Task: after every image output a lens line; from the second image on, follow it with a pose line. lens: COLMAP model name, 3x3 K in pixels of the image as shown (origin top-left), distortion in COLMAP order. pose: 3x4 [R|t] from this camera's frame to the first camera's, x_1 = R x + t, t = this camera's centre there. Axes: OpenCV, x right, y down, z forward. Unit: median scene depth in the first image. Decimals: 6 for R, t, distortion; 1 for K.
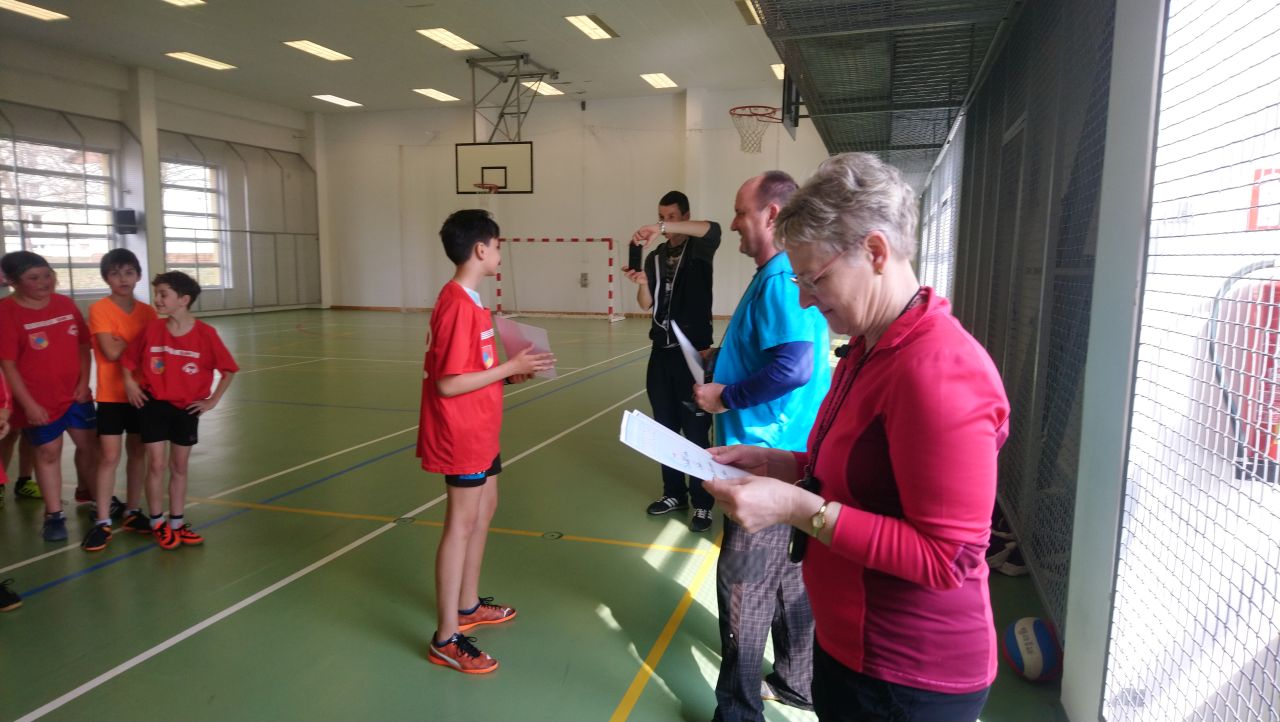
lens RADIAL K [[841.4, 0, 640.0], [0, 841.4, 361.0], [0, 0, 1]] dist [0.174624, -0.189877]
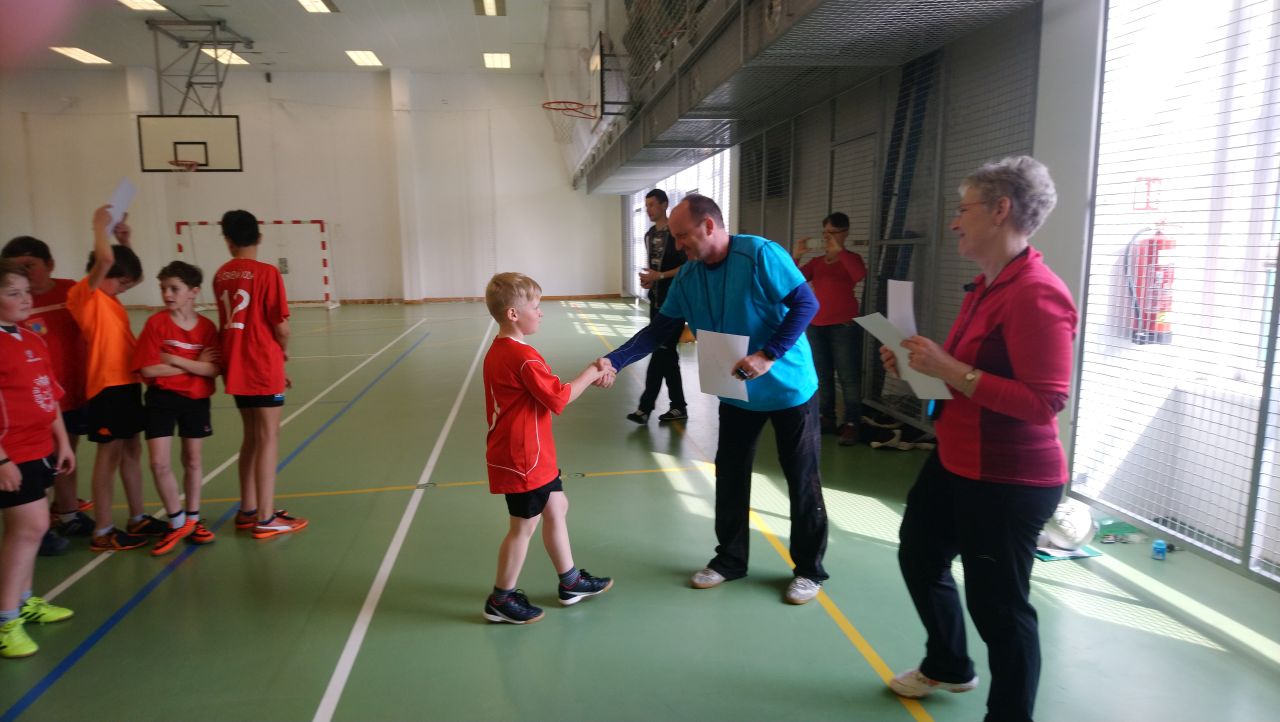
lens RADIAL K [[841.4, 0, 640.0], [0, 841.4, 361.0], [0, 0, 1]] dist [0.174624, -0.189877]
pose [[0.902973, -0.085190, 0.421169, -0.150308], [0.076128, 0.996361, 0.038320, 0.002301], [-0.422901, -0.002540, 0.906172, -0.030782]]
